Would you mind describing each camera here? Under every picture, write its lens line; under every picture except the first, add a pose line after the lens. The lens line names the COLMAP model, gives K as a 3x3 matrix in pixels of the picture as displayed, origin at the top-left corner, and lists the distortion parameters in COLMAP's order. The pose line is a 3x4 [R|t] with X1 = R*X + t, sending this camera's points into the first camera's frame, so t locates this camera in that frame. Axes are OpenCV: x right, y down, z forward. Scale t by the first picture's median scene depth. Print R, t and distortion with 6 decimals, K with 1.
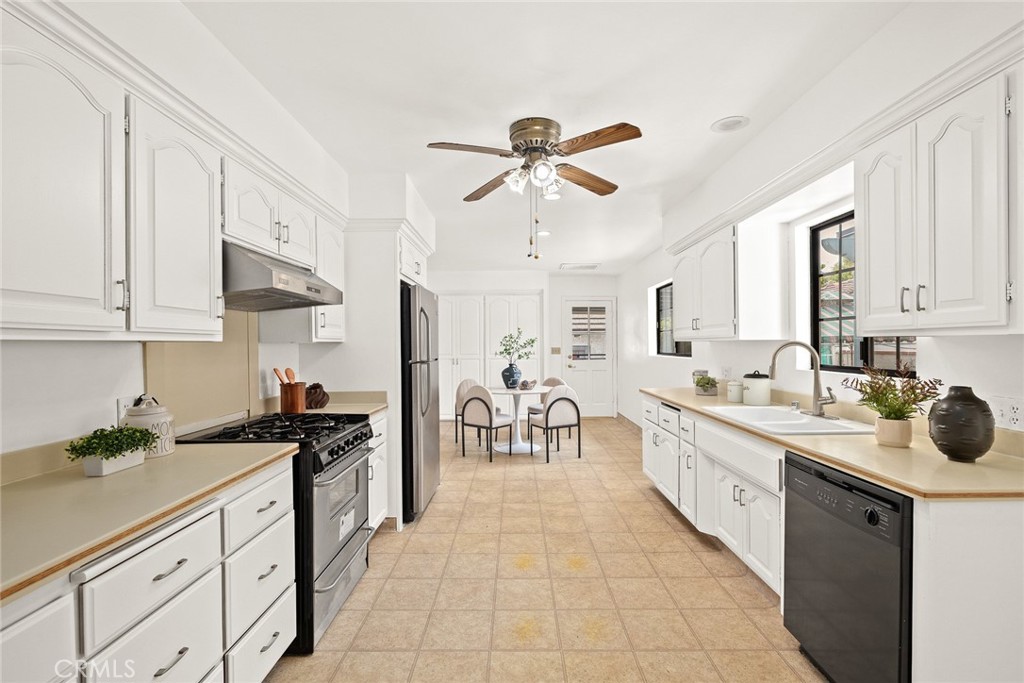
lens RADIAL K [[466.4, 0, 511.2], [0, 466.4, 341.6], [0, 0, 1]] dist [0.000538, -0.000006]
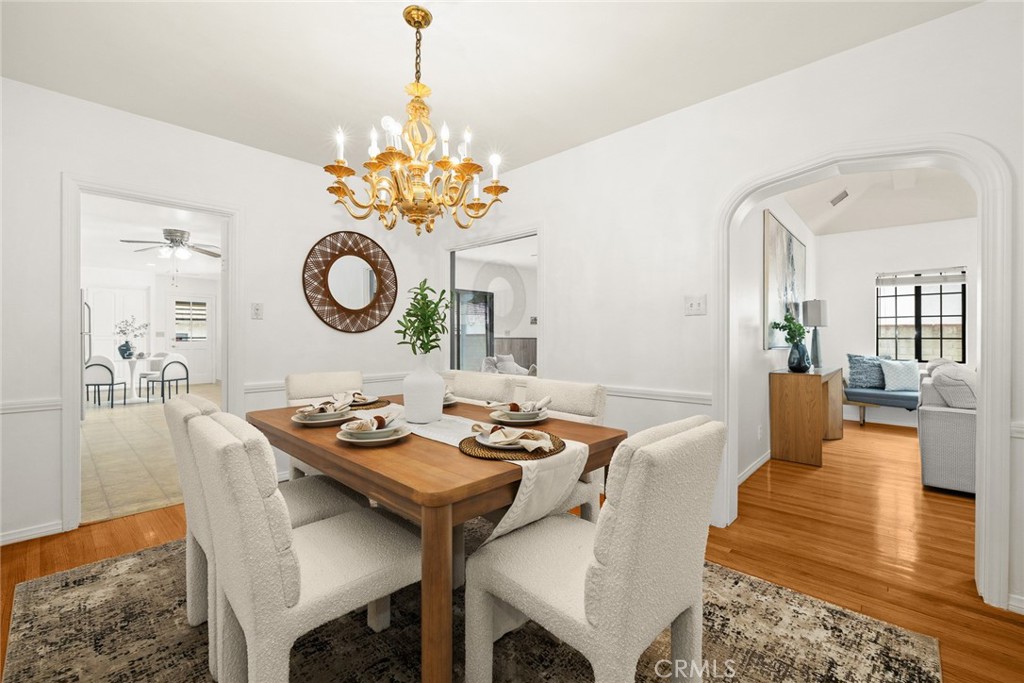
lens RADIAL K [[439.7, 0, 510.6], [0, 439.7, 333.0], [0, 0, 1]] dist [-0.002918, -0.000221]
pose [[0.687899, 0.006671, 0.725776, -0.162732], [-0.003689, 0.999977, -0.005695, 0.026685], [-0.725798, 0.001240, 0.687907, -0.729824]]
